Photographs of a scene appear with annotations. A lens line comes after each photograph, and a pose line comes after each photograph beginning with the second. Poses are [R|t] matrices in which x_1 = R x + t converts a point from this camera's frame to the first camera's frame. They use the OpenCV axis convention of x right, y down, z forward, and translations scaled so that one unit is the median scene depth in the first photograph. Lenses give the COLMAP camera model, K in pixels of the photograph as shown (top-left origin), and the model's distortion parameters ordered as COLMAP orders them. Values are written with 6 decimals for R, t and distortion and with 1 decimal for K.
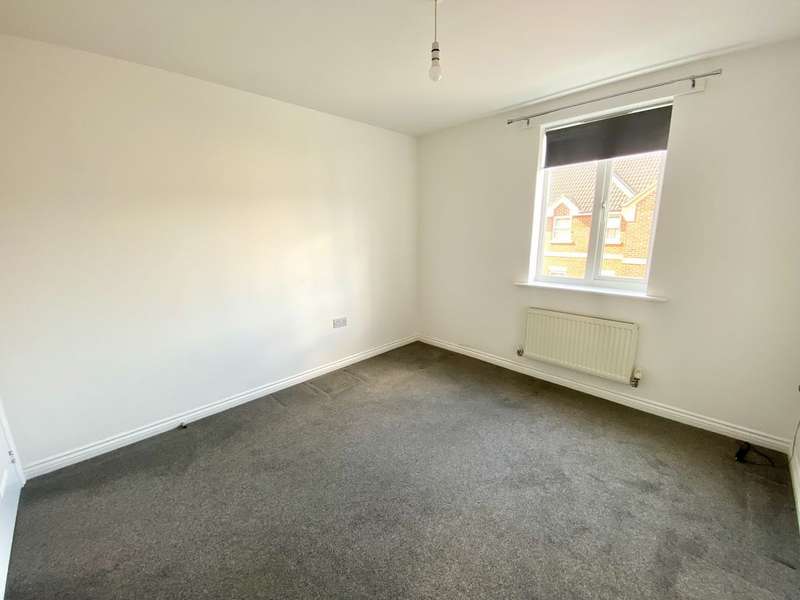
lens RADIAL K [[323.3, 0, 399.1], [0, 323.3, 301.4], [0, 0, 1]] dist [0.020652, -0.019933]
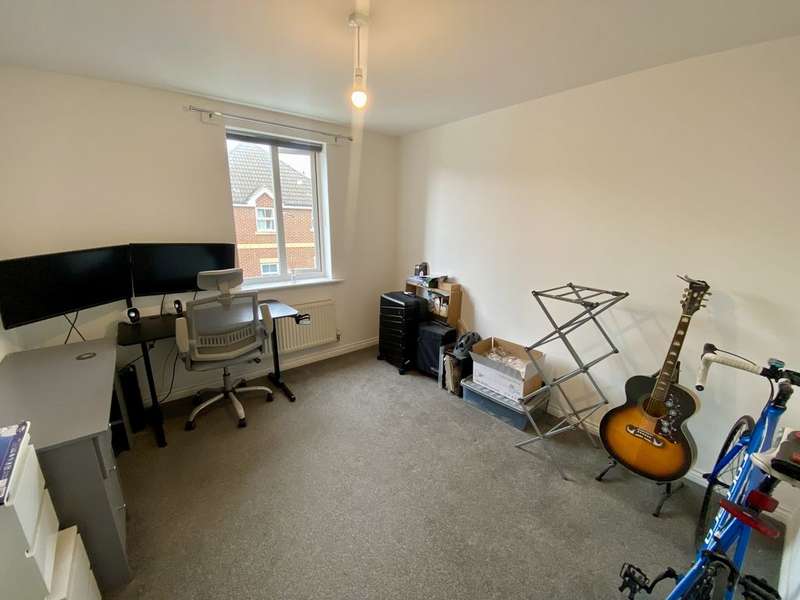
lens RADIAL K [[323.3, 0, 399.1], [0, 323.3, 301.4], [0, 0, 1]] dist [0.020652, -0.019933]
pose [[0.098804, -0.232067, 0.967669, -0.617765], [0.199799, 0.957251, 0.209168, -0.158954], [-0.974843, 0.172672, 0.140947, 0.501271]]
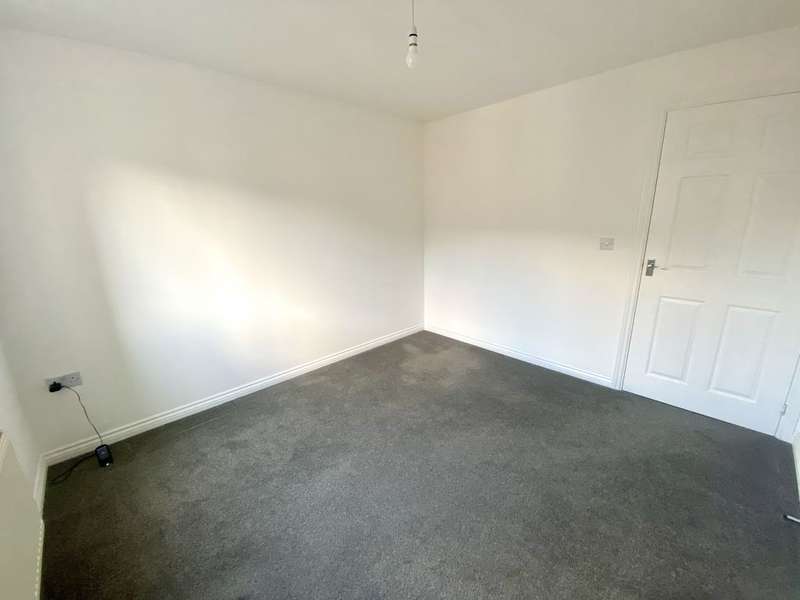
lens RADIAL K [[315.4, 0, 400.0], [0, 315.4, 300.0], [0, 0, 1]] dist [0.000866, -0.000017]
pose [[-0.999564, 0.022903, 0.018620, 0.096414], [0.028843, 0.891925, 0.451263, -0.290050], [-0.006273, 0.451604, -0.892197, 1.282926]]
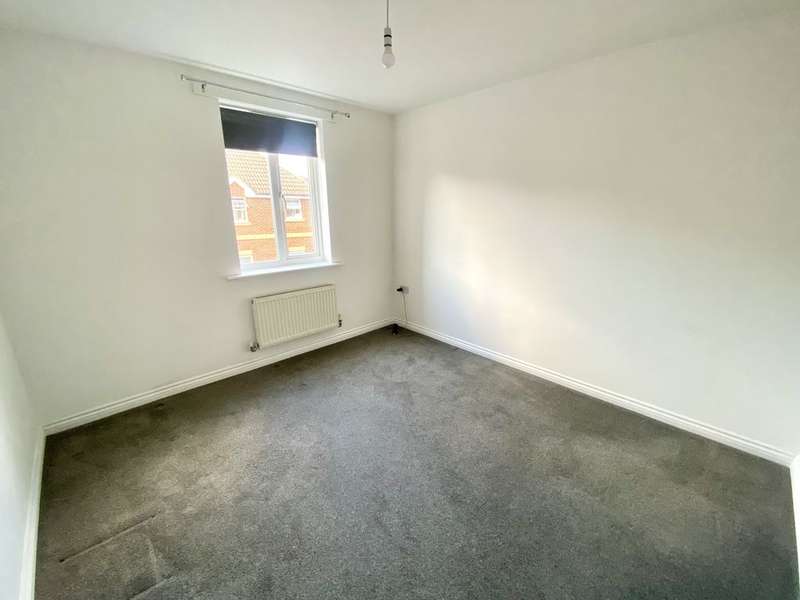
lens RADIAL K [[323.3, 0, 399.1], [0, 323.3, 301.4], [0, 0, 1]] dist [0.020652, -0.019933]
pose [[0.016328, -0.264697, 0.964193, -0.620764], [0.218871, 0.941881, 0.254865, -0.149239], [-0.975617, 0.206872, 0.073314, 0.622880]]
